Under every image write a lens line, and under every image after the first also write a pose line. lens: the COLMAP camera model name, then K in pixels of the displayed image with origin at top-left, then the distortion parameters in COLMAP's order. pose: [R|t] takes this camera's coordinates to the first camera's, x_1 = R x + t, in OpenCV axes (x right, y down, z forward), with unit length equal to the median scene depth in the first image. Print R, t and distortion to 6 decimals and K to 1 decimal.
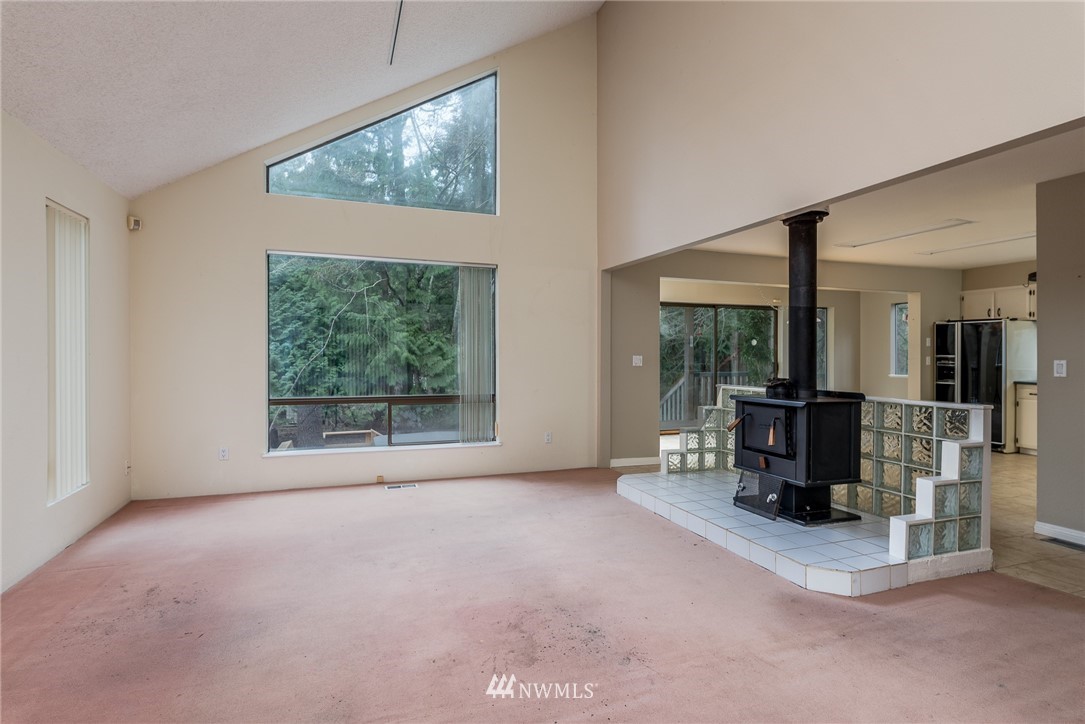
lens RADIAL K [[554.6, 0, 534.1], [0, 554.6, 360.7], [0, 0, 1]] dist [0.022208, 0.000359]
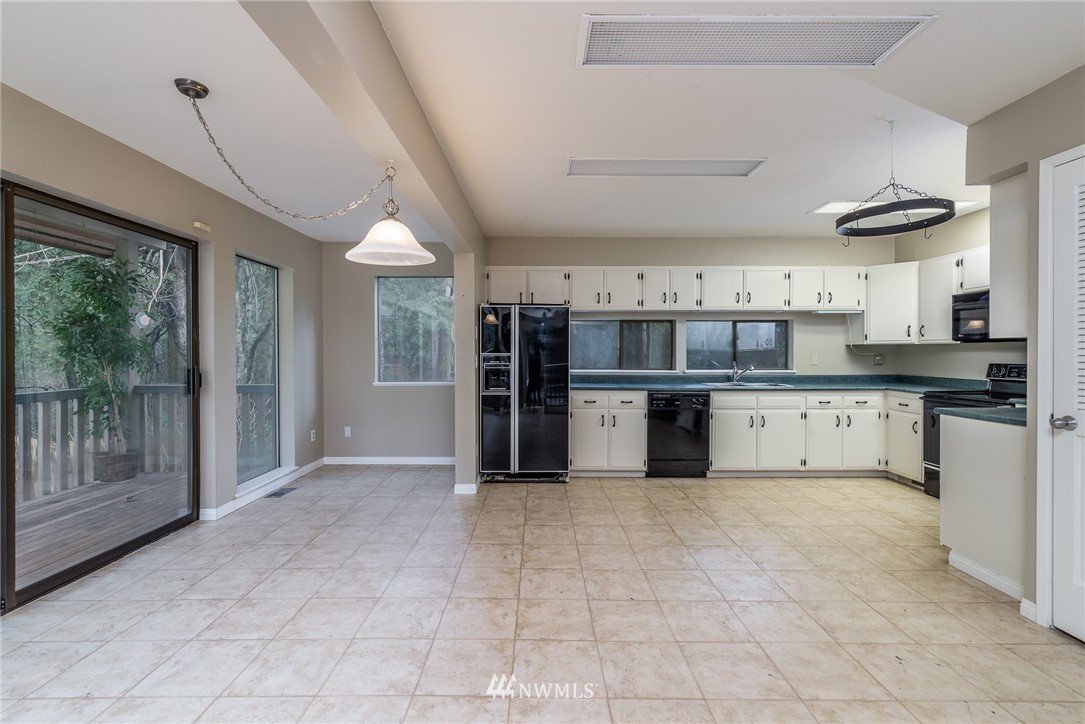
lens RADIAL K [[466.7, 0, 526.2], [0, 466.7, 357.2], [0, 0, 1]] dist [-0.004730, -0.000614]
pose [[0.331971, -0.002563, 0.943286, 0.216298], [0.006064, 0.999981, 0.000583, -0.004553], [-0.943270, 0.005526, 0.331981, 0.788548]]
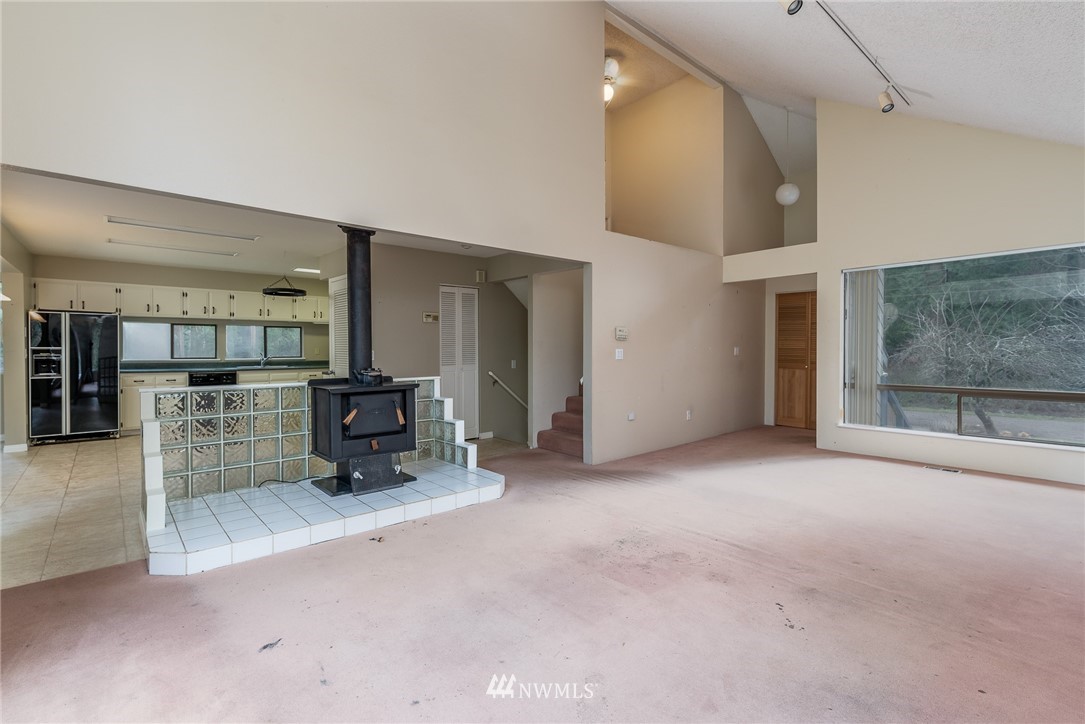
lens RADIAL K [[504.2, 0, 547.4], [0, 504.2, 353.8], [0, 0, 1]] dist [-0.000390, 0.000940]
pose [[-0.391502, -0.009698, 0.920126, -0.346007], [0.005942, 0.999897, 0.013067, -0.004767], [-0.920158, 0.010584, -0.391404, 0.578173]]
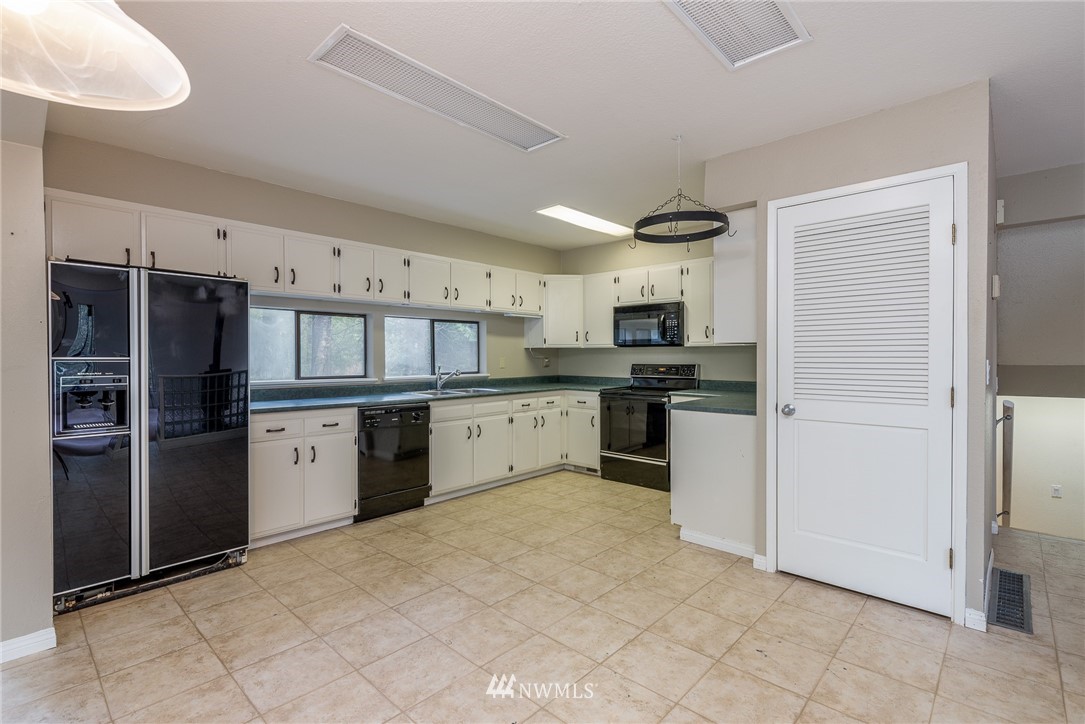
lens RADIAL K [[504.2, 0, 548.8], [0, 504.2, 364.9], [0, 0, 1]] dist [-0.000390, 0.000940]
pose [[-0.479366, -0.009541, 0.877563, 0.324741], [0.011886, 0.999779, 0.017362, -0.006647], [-0.877534, 0.018753, -0.479147, 0.912315]]
